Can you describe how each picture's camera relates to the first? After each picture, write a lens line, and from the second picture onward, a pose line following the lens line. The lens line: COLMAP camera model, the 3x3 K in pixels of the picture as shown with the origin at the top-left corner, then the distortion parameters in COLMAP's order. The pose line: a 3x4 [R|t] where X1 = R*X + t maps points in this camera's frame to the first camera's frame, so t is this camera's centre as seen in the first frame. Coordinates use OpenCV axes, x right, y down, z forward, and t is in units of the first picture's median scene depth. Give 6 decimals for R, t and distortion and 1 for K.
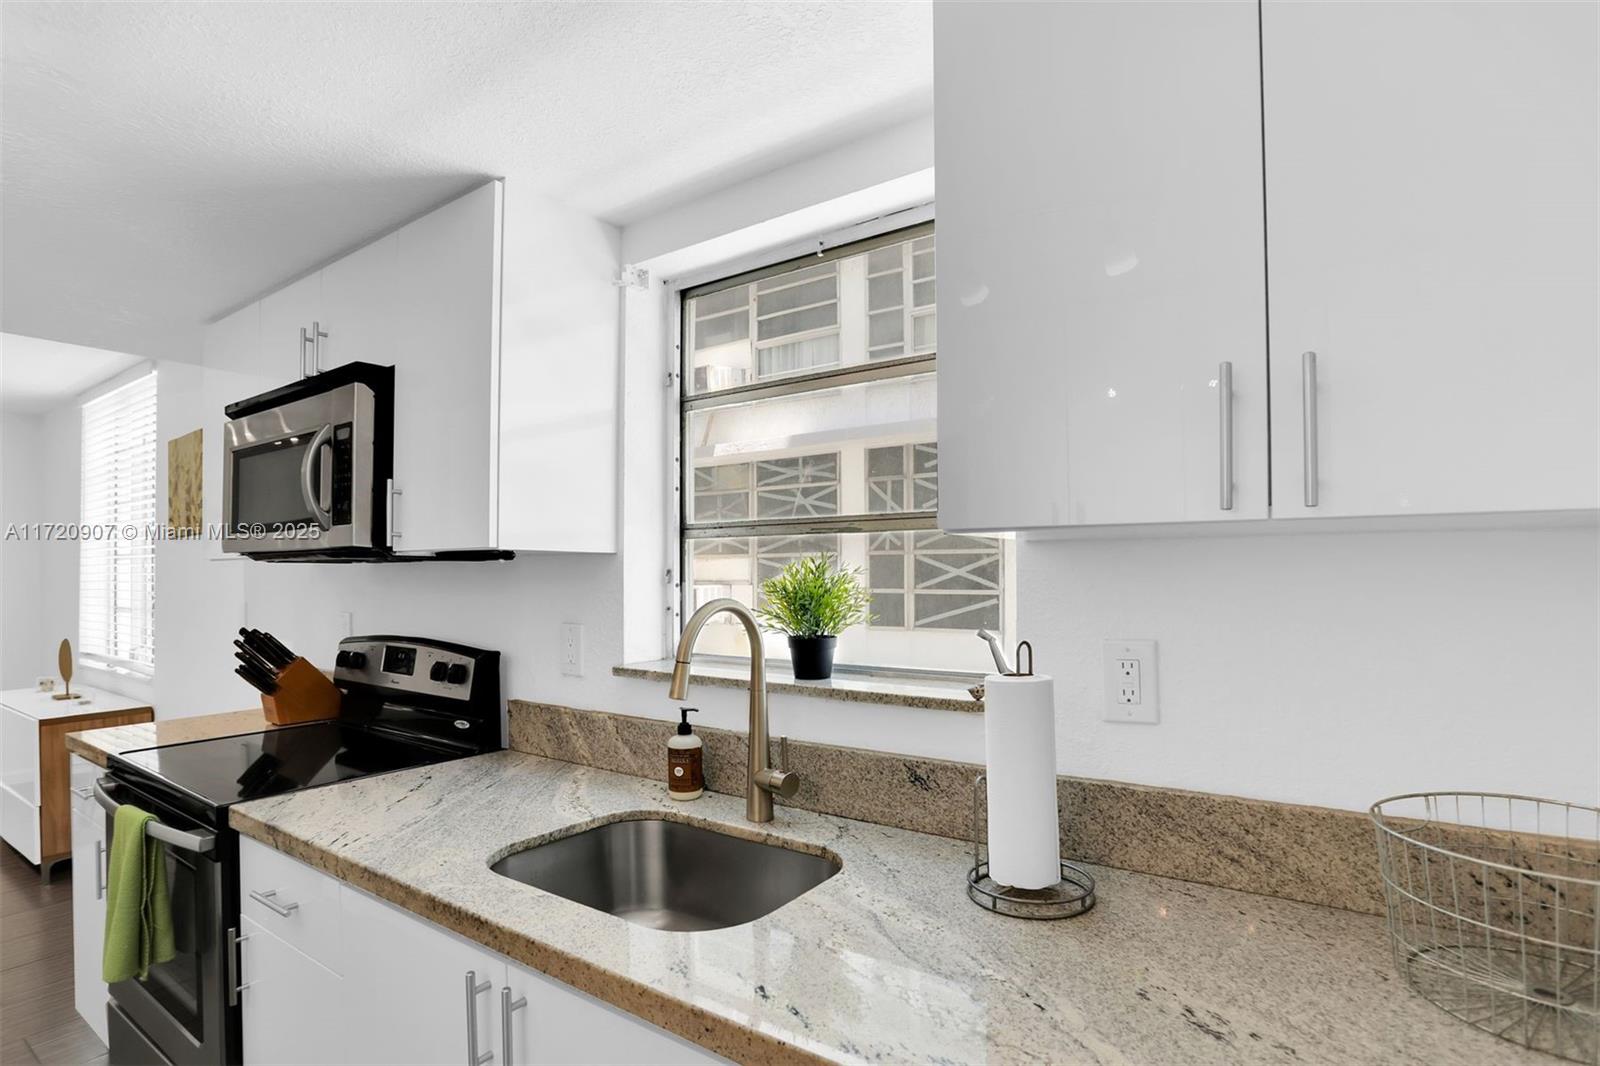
lens RADIAL K [[782.6, 0, 797.8], [0, 782.6, 536.4], [0, 0, 1]] dist [-0.065601, 0.023019]
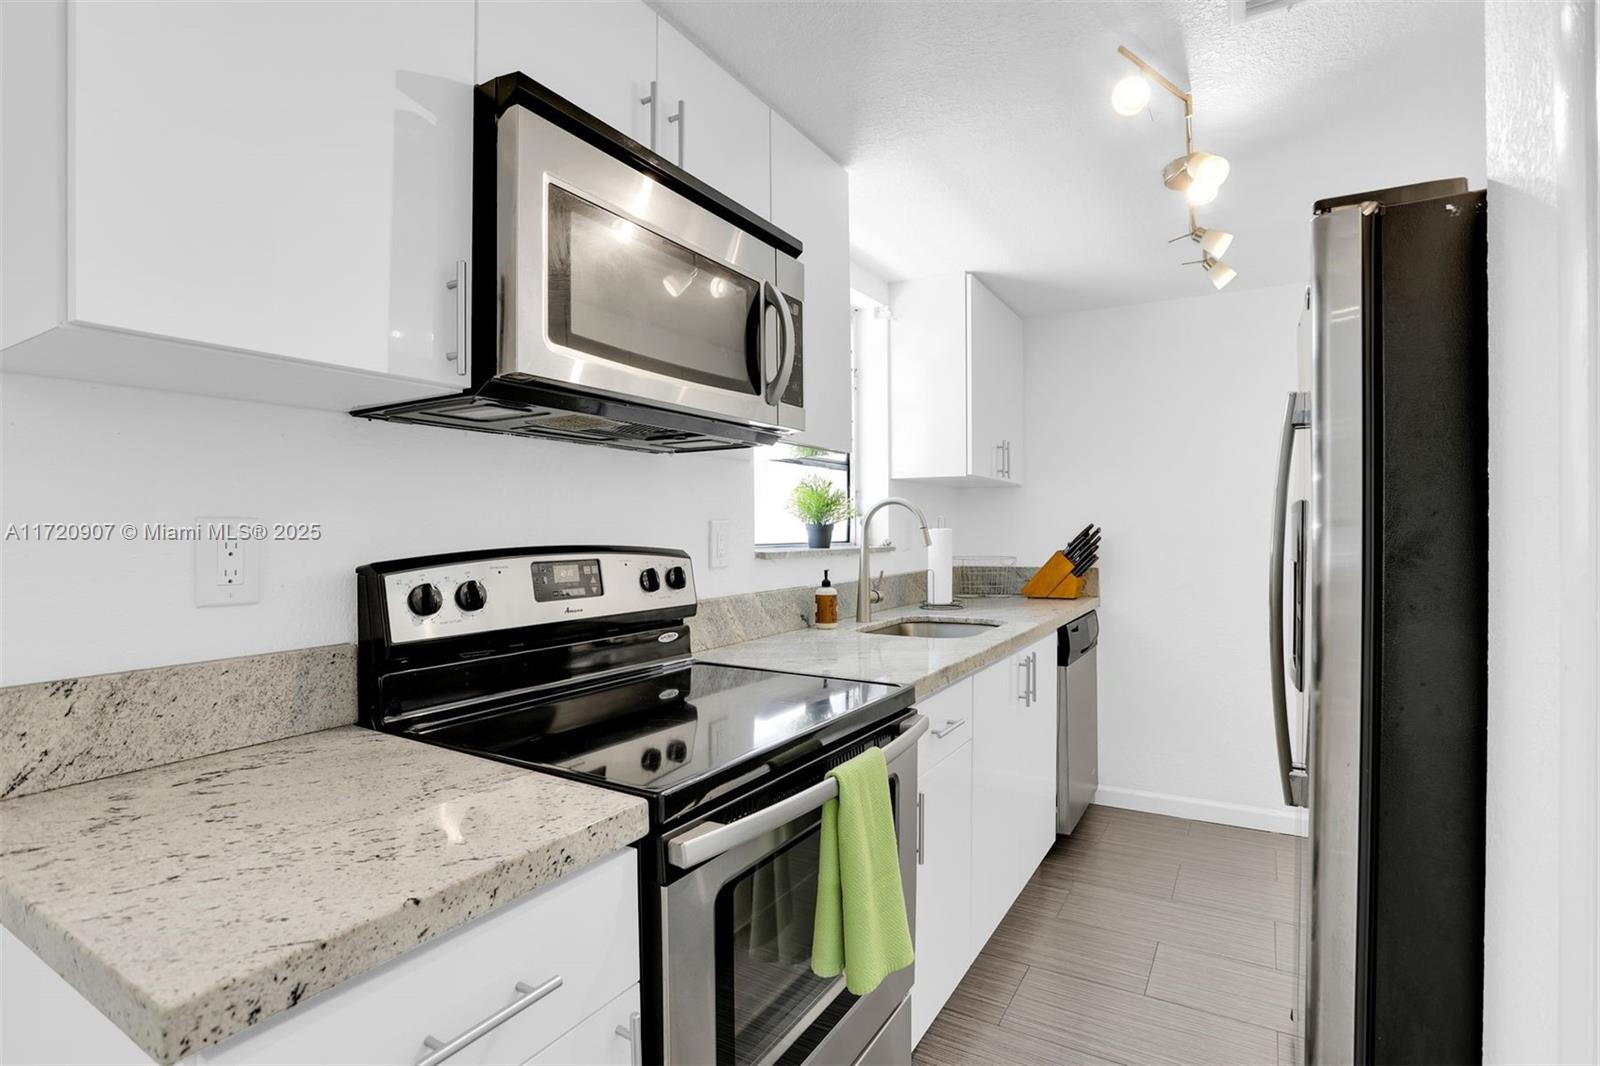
lens RADIAL K [[782.6, 0, 797.8], [0, 782.6, 536.4], [0, 0, 1]] dist [-0.065601, 0.023019]
pose [[-0.059501, -0.005813, 0.998211, -1.803901], [-0.044308, 0.999013, 0.003177, 0.162987], [-0.997244, -0.044040, -0.059700, 1.237614]]
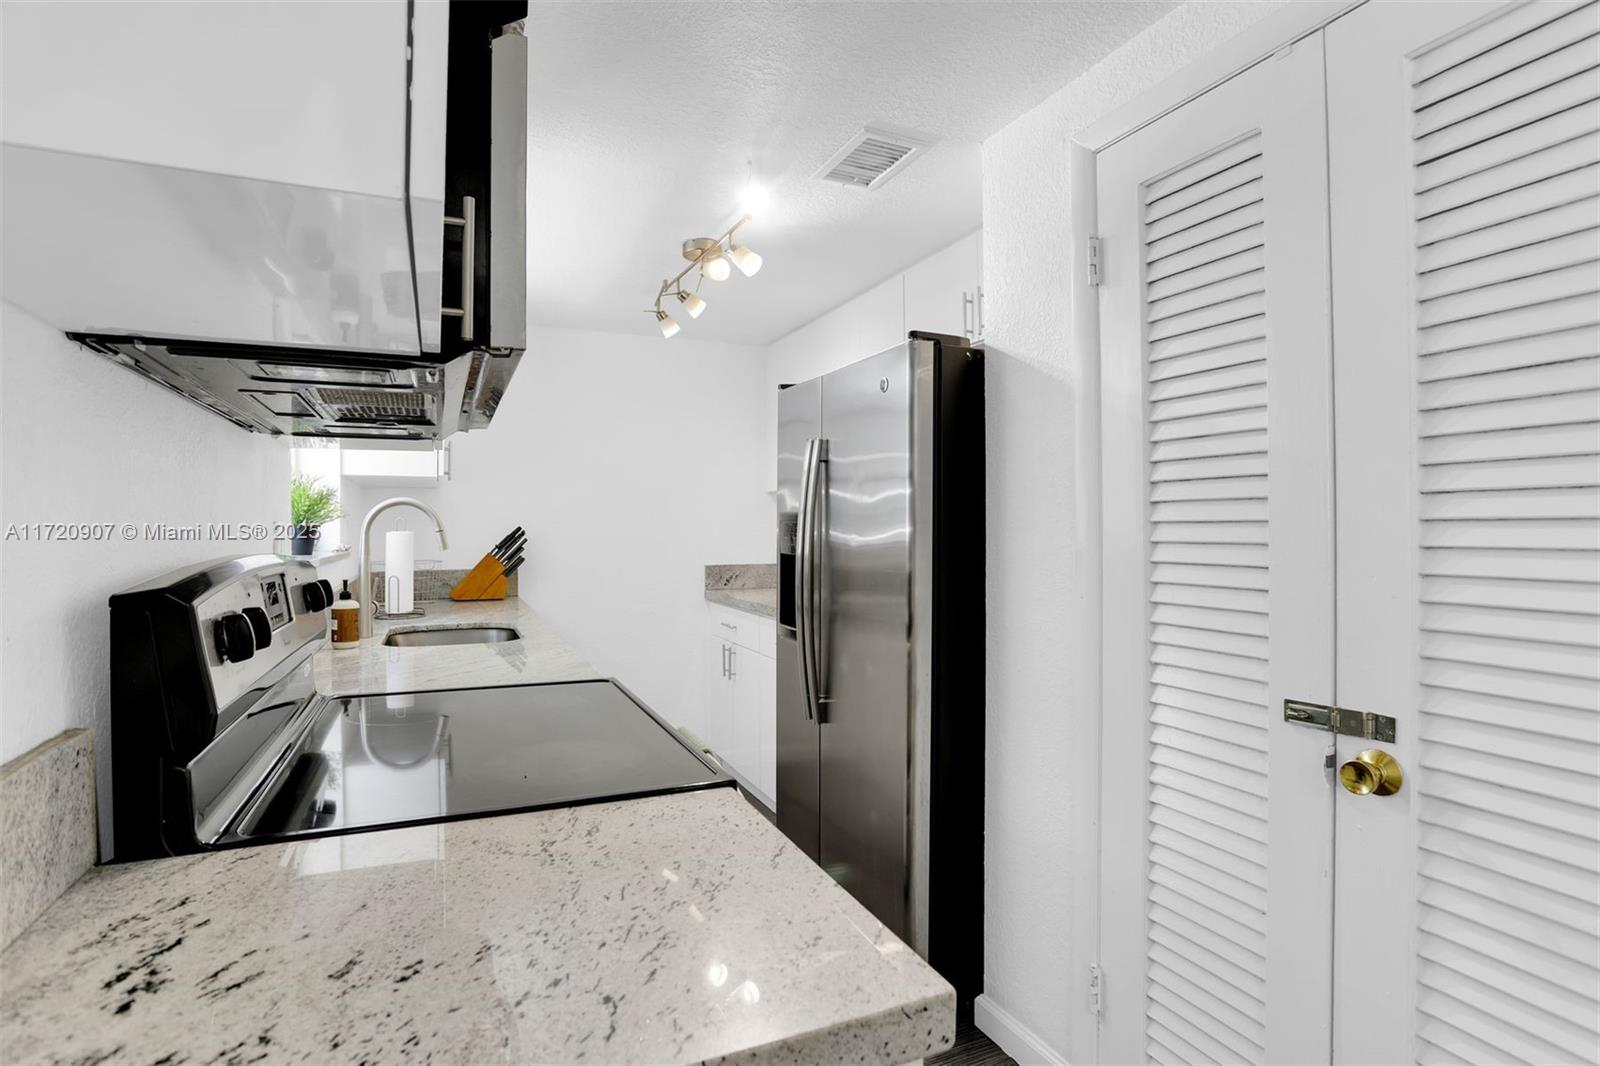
lens RADIAL K [[789.4, 0, 796.5], [0, 789.4, 525.2], [0, 0, 1]] dist [-0.066696, 0.024201]
pose [[-0.853075, 0.007058, 0.521741, -1.583574], [-0.020820, 0.998652, -0.047550, 0.187093], [-0.521373, -0.051427, -0.851778, 1.850614]]
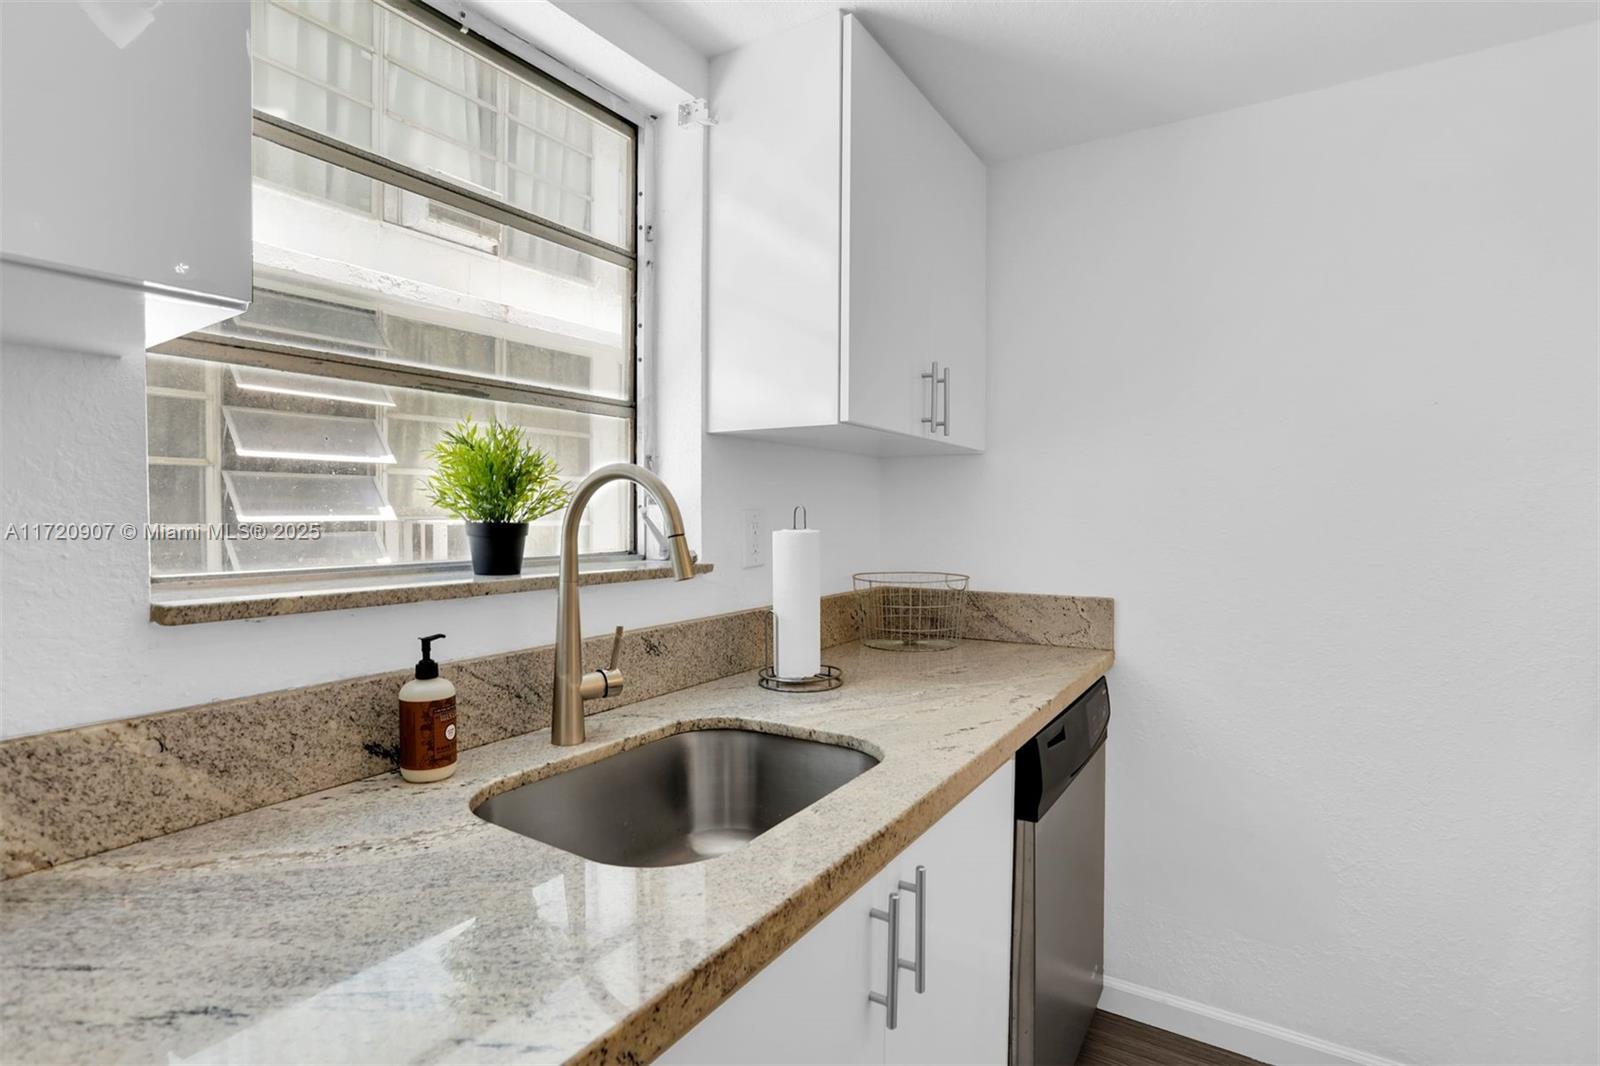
lens RADIAL K [[817.6, 0, 818.8], [0, 817.6, 528.7], [0, 0, 1]] dist [-0.031655, 0.000363]
pose [[-0.066631, -0.014402, 0.997674, -0.879386], [-0.049502, 0.998712, 0.011111, 0.118240], [-0.996549, -0.048647, -0.067258, 0.788897]]
